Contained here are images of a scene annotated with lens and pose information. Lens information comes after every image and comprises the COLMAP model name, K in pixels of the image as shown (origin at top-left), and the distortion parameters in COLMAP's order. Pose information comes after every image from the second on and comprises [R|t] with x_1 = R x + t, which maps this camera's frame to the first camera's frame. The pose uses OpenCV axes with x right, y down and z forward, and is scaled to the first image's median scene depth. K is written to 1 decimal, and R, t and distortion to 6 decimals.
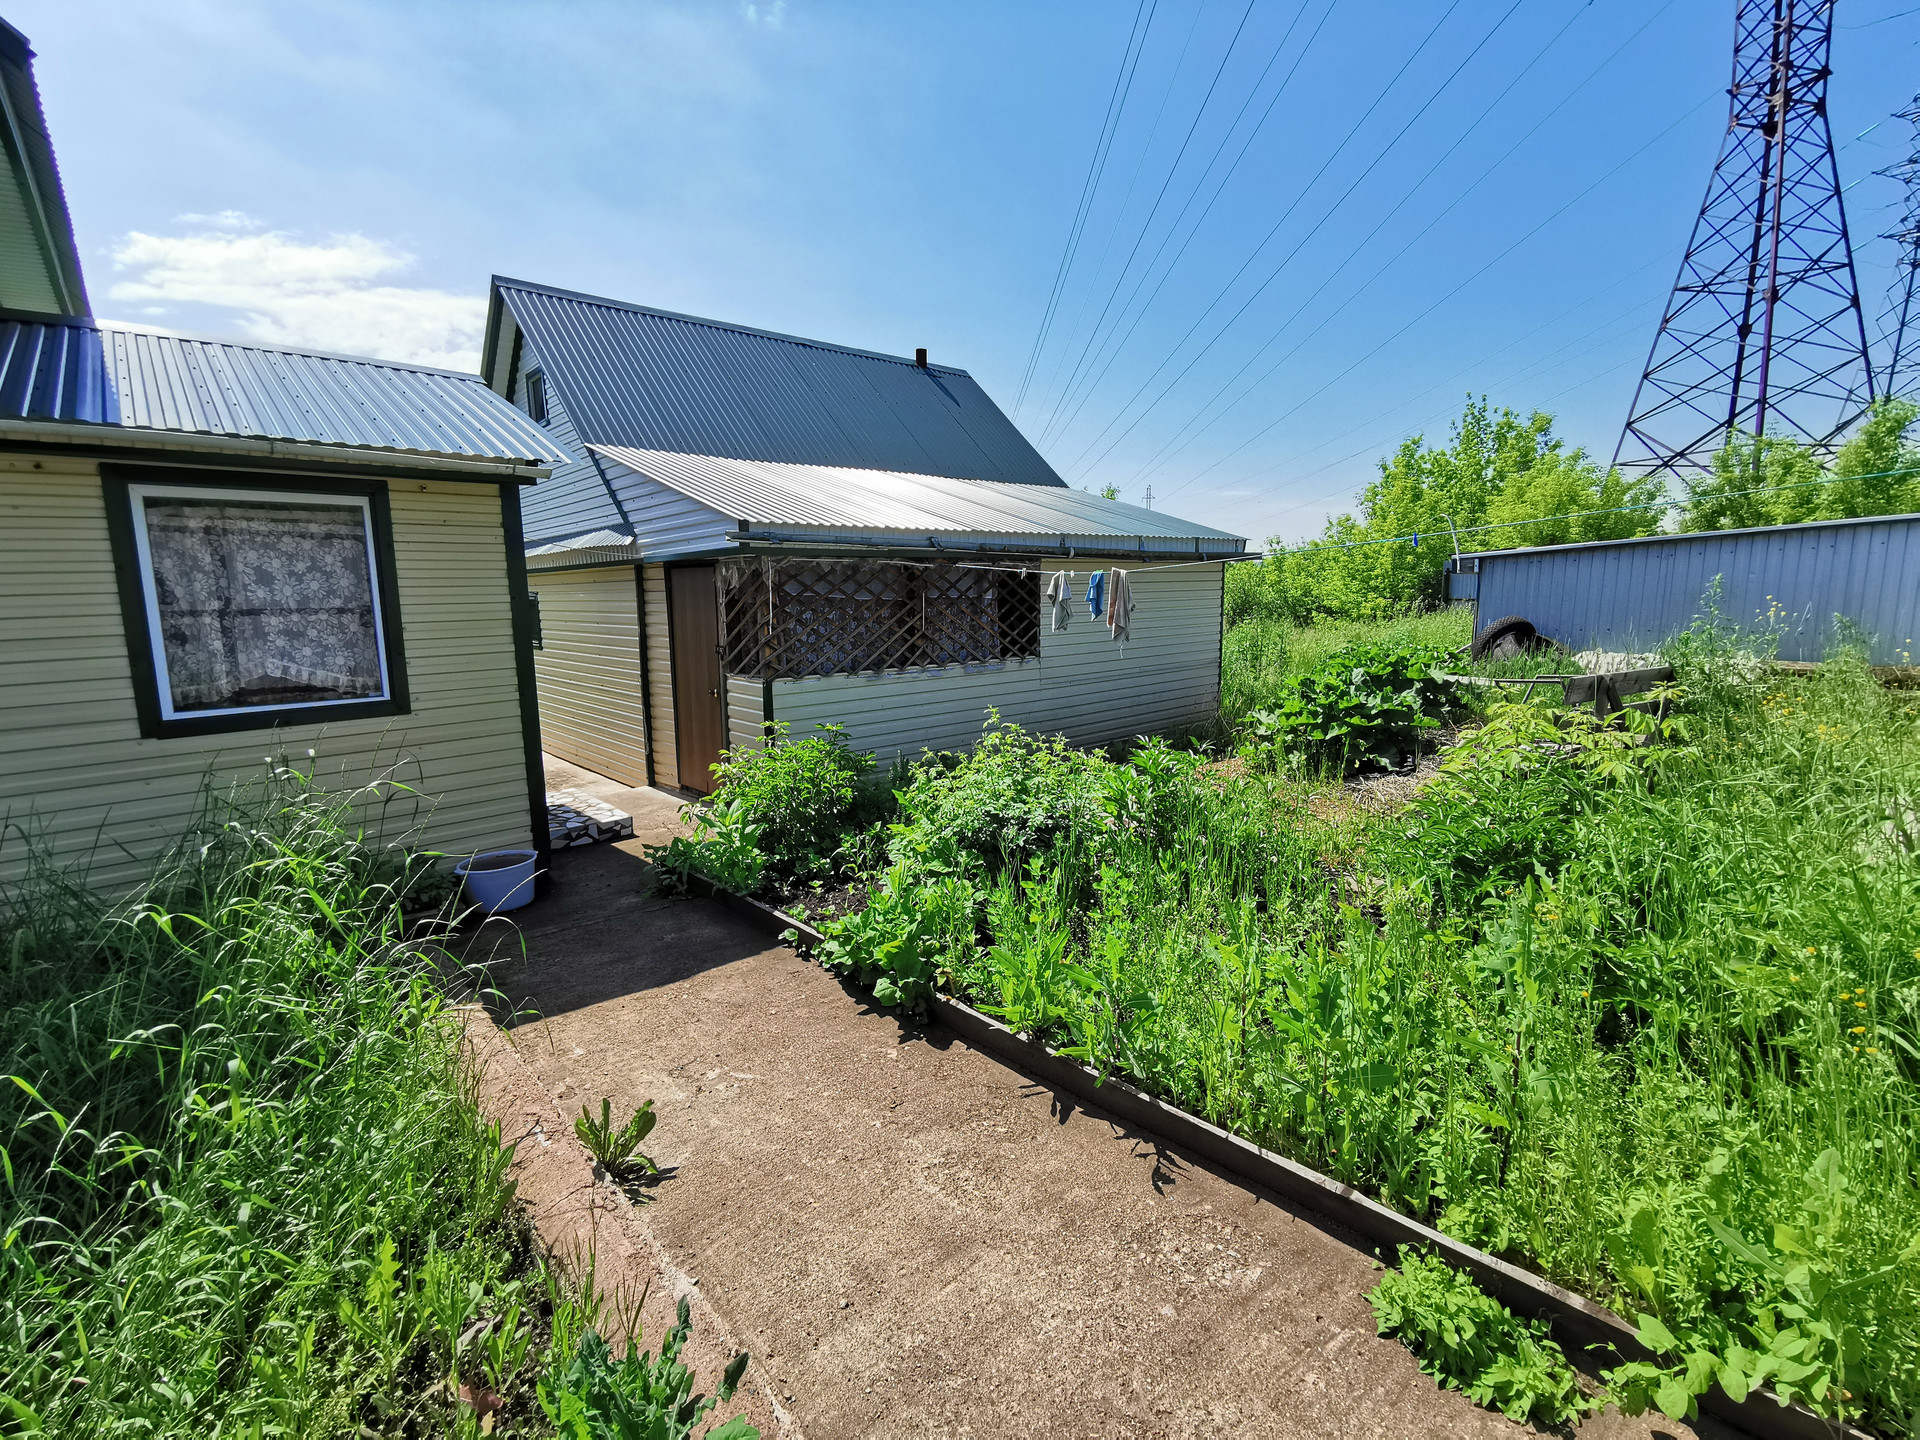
lens RADIAL K [[880.1, 0, 943.8], [0, 880.1, 731.6], [0, 0, 1]] dist [-0.005590, -0.004835]
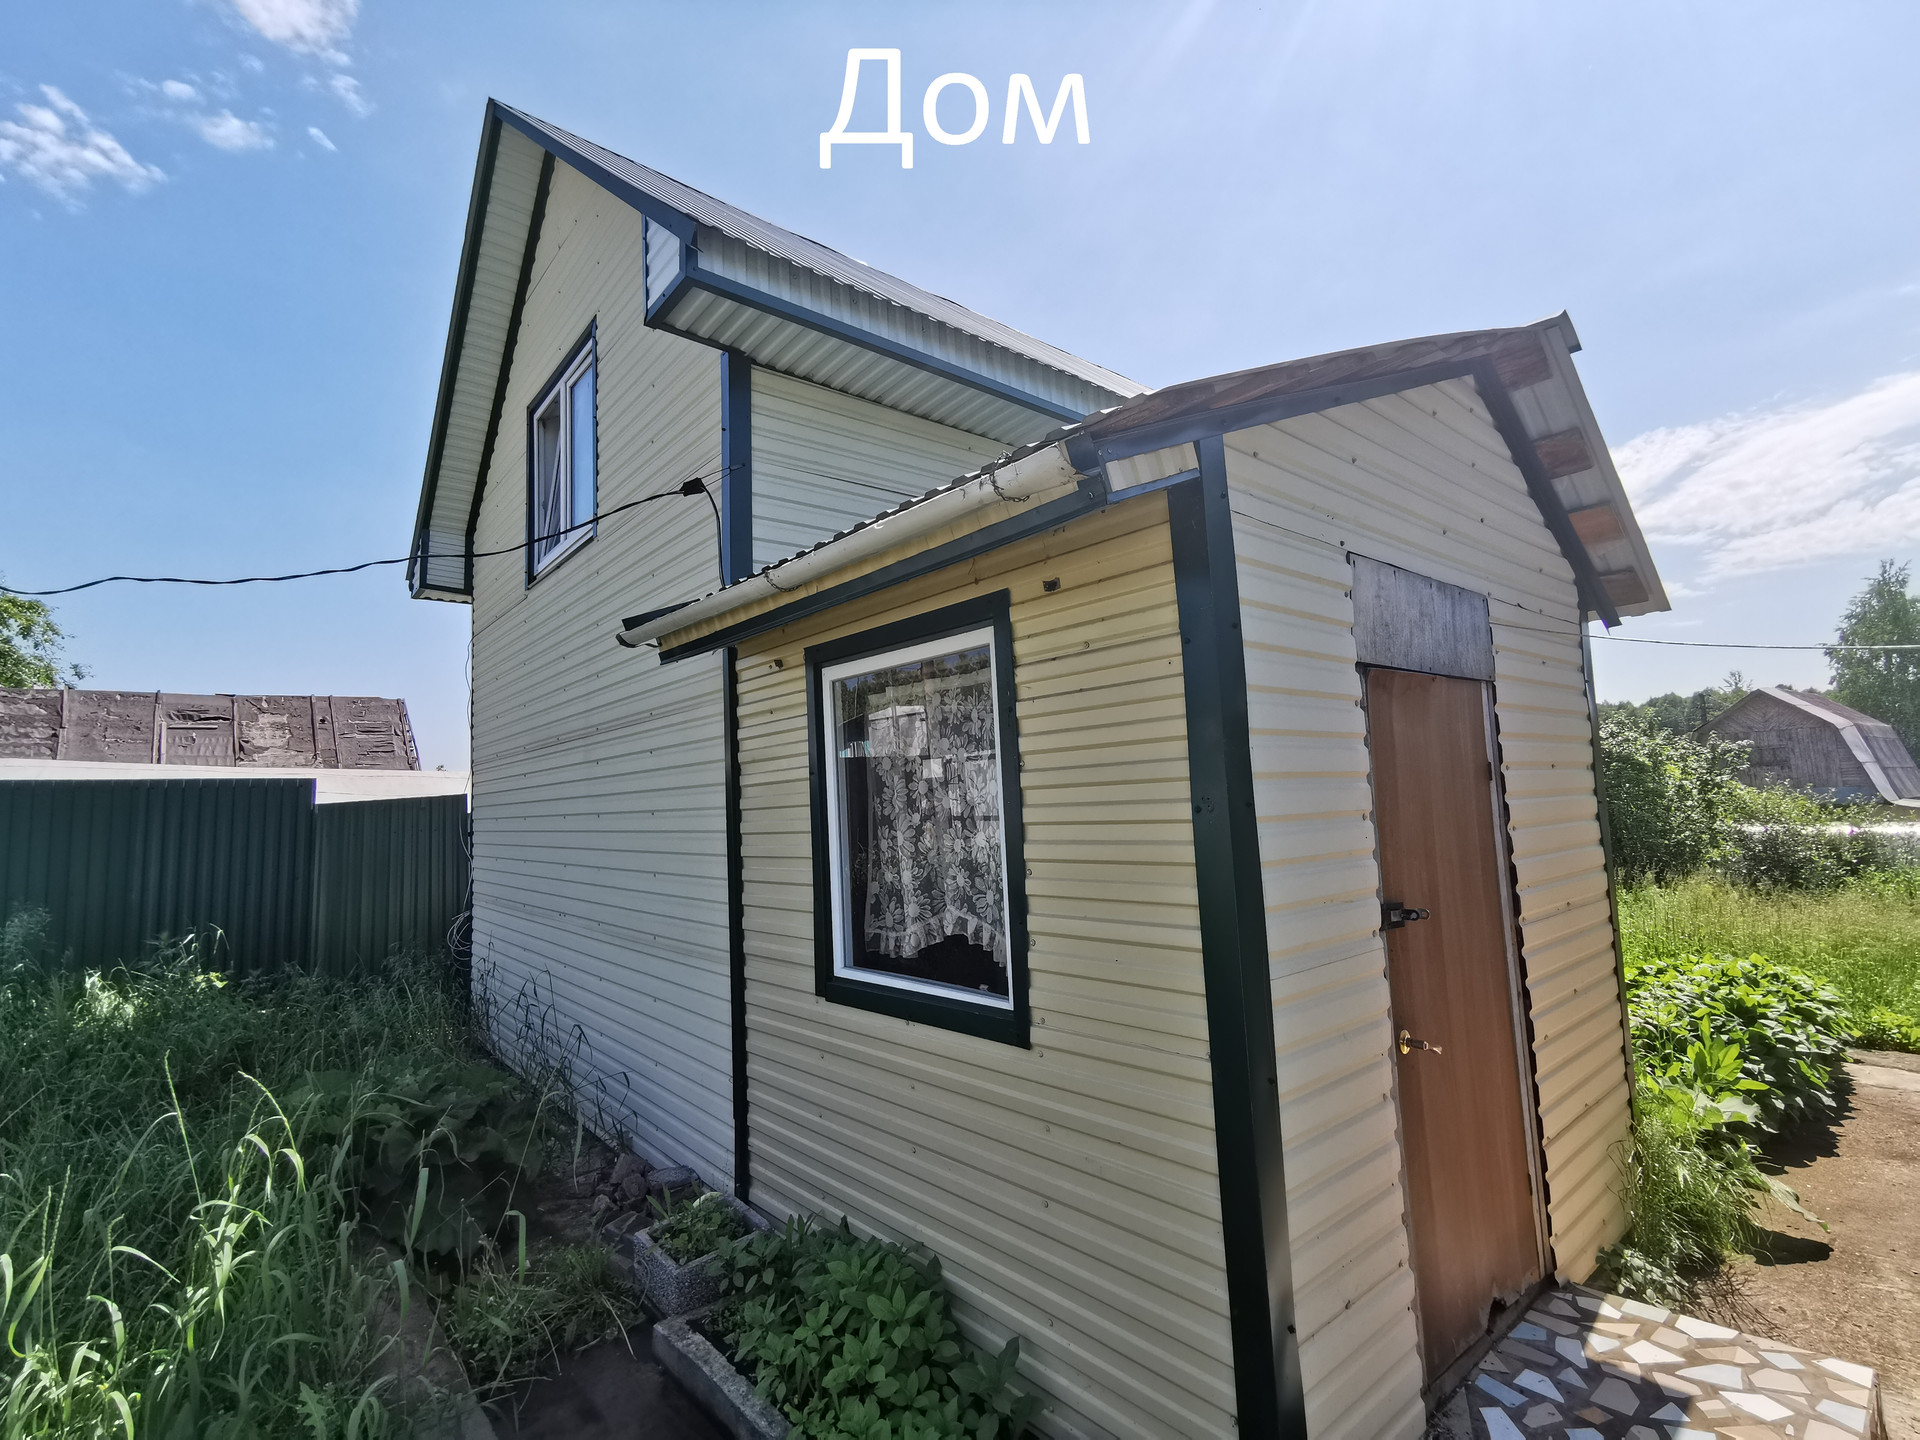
lens RADIAL K [[880.1, 0, 965.8], [0, 880.1, 713.6], [0, 0, 1]] dist [-0.005590, -0.004835]
pose [[-0.014760, -0.093885, -0.995474, -0.129283], [-0.121752, 0.988343, -0.091408, -0.176649], [0.992451, 0.119852, -0.026019, 1.096319]]
